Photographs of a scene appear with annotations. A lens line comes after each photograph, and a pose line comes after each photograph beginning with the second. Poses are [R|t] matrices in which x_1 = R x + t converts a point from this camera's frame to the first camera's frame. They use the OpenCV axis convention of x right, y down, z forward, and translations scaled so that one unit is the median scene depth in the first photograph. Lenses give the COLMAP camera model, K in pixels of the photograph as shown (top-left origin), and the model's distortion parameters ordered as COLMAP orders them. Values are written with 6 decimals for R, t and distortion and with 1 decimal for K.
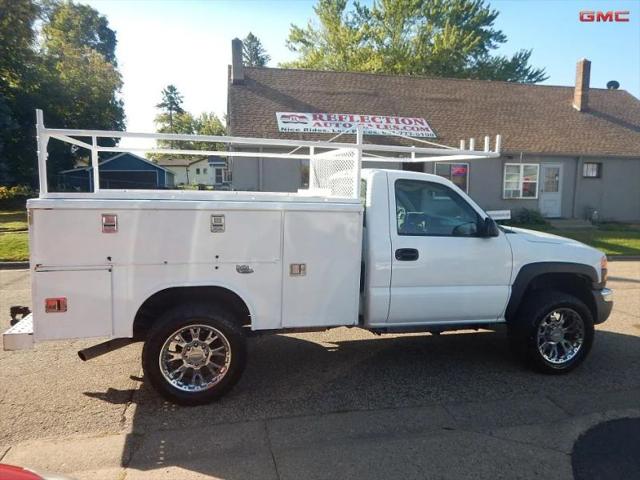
lens RADIAL K [[470.9, 0, 325.5], [0, 470.9, 231.0], [0, 0, 1]] dist [0.011574, 0.005934]
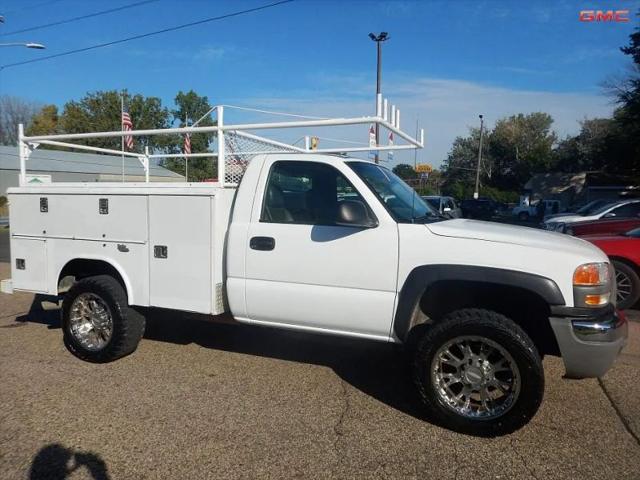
lens RADIAL K [[470.9, 0, 321.5], [0, 470.9, 233.6], [0, 0, 1]] dist [0.011574, 0.005934]
pose [[0.800897, 0.032844, -0.597901, 0.708530], [-0.033102, 0.999396, 0.010559, 0.016210], [0.597887, 0.011335, 0.801500, 0.315825]]
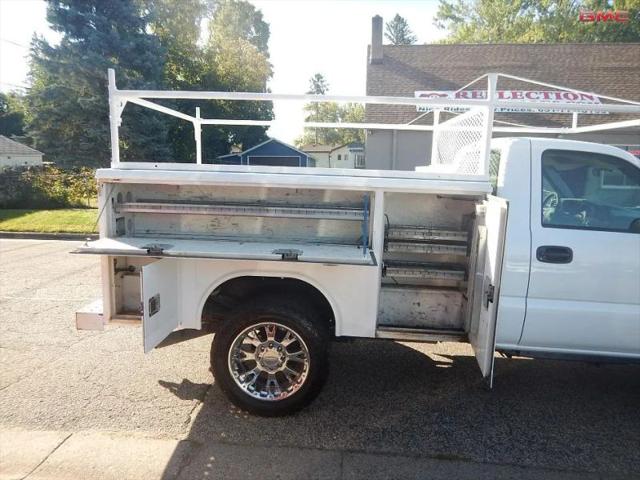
lens RADIAL K [[470.9, 0, 322.7], [0, 470.9, 232.3], [0, 0, 1]] dist [0.011574, 0.005934]
pose [[0.953831, 0.050137, -0.296129, 0.042770], [-0.041711, 0.998527, 0.034707, 0.004968], [0.297433, -0.020753, 0.954517, 0.186454]]
